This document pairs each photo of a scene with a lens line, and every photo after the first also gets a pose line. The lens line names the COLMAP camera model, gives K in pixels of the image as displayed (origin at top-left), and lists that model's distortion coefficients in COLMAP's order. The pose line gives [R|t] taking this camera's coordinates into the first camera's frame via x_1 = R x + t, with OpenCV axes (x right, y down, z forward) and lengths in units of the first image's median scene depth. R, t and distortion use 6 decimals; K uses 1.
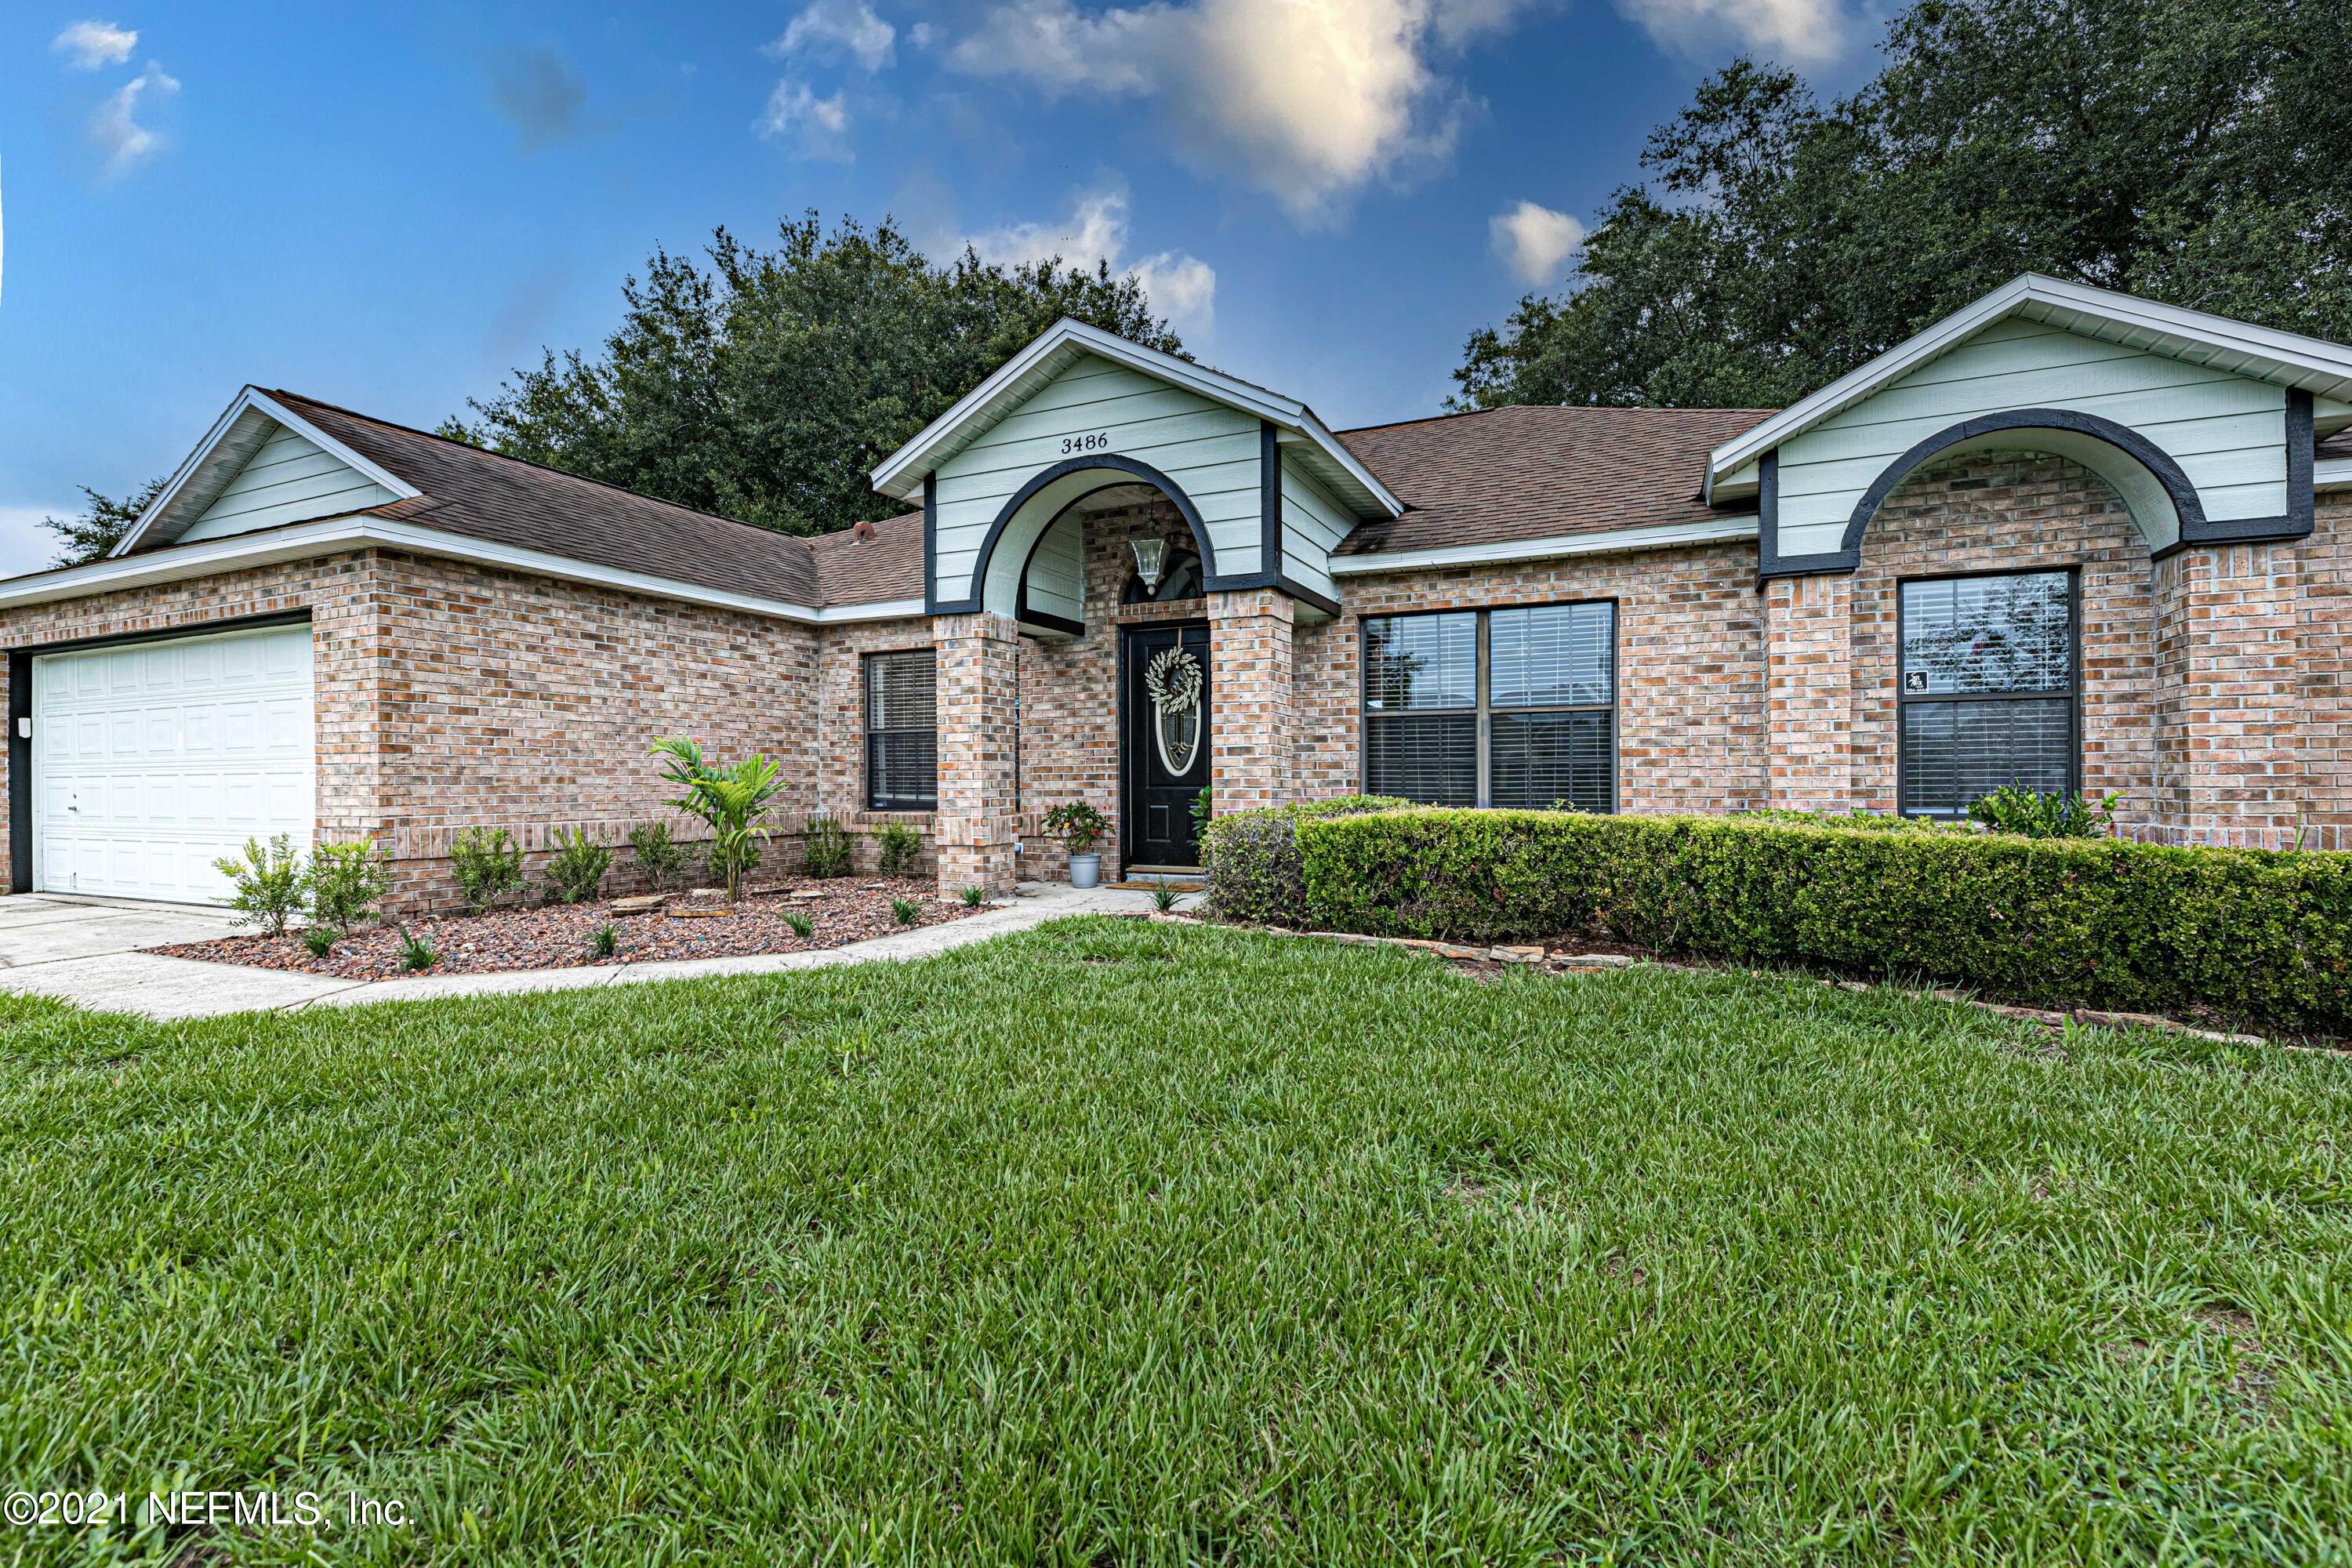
lens RADIAL K [[1052.3, 0, 1175.1], [0, 1052.3, 783.4], [0, 0, 1]] dist [0.004545, -0.000111]
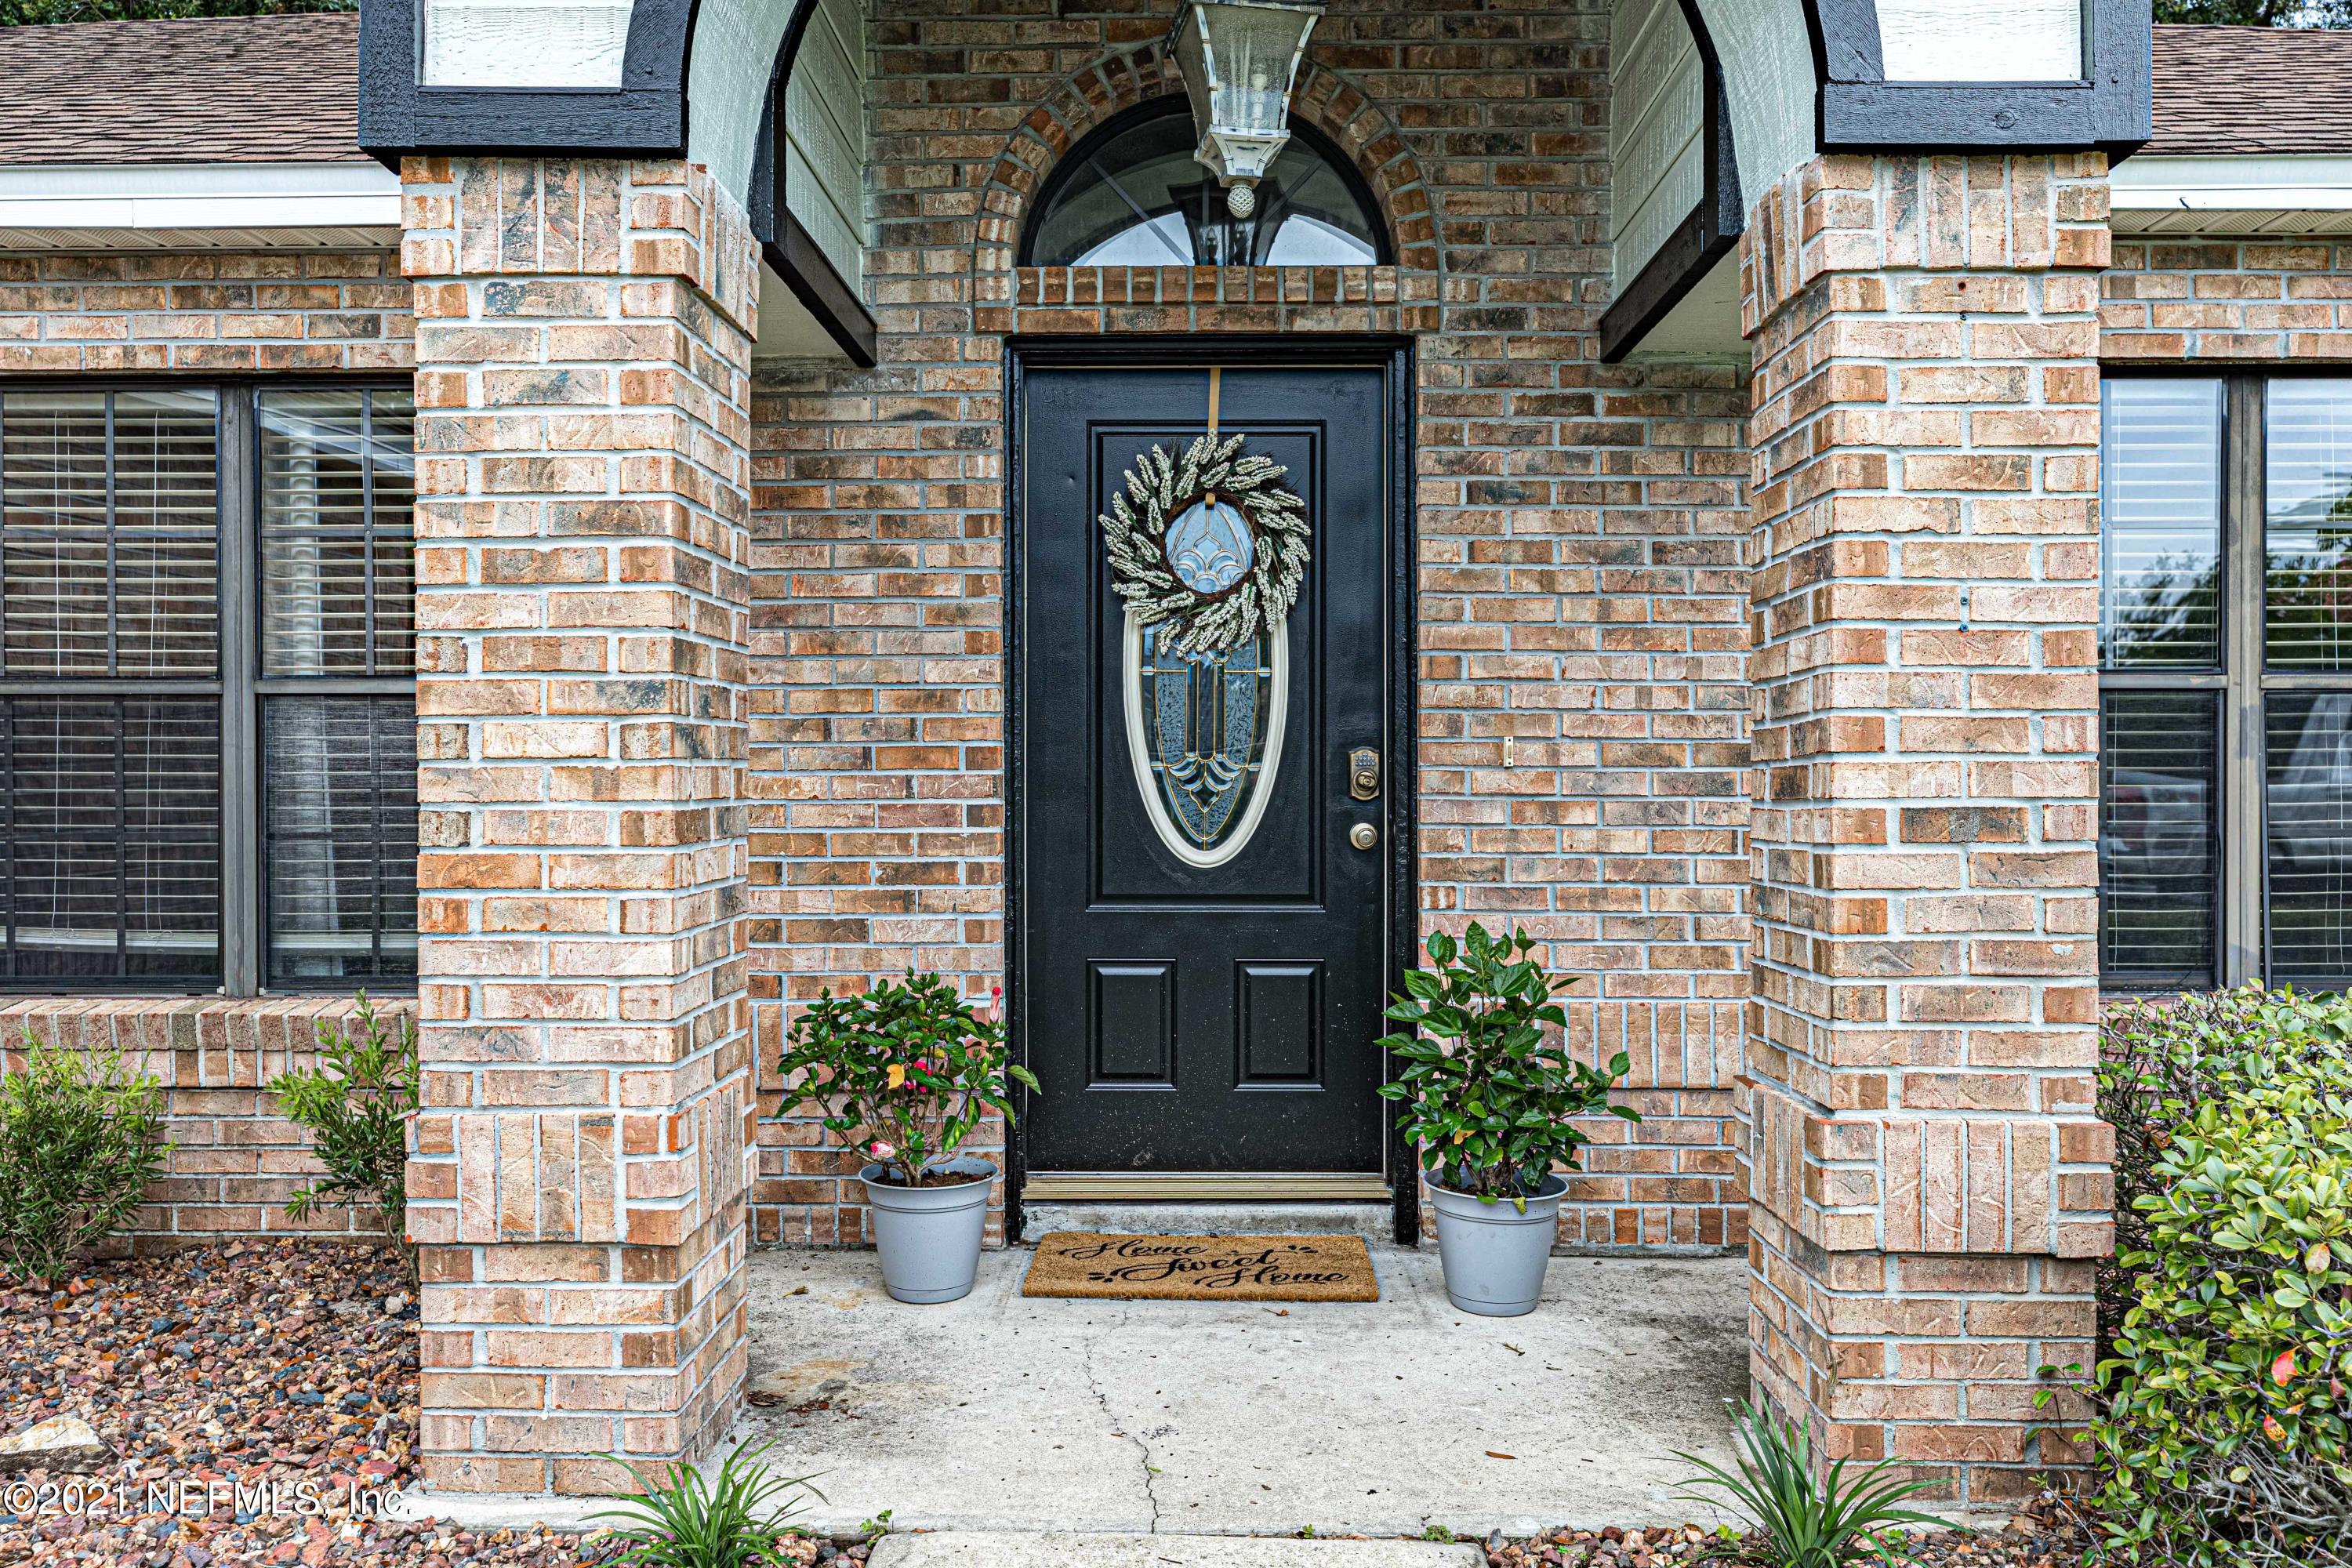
lens RADIAL K [[1775.5, 0, 1176.0], [0, 1775.5, 780.6], [0, 0, 1]] dist [0.006399, 0.001474]
pose [[0.914190, 0.004944, 0.405256, -0.232361], [-0.004791, 0.999988, -0.001392, -0.034639], [-0.405258, -0.000669, 0.914202, 0.613060]]
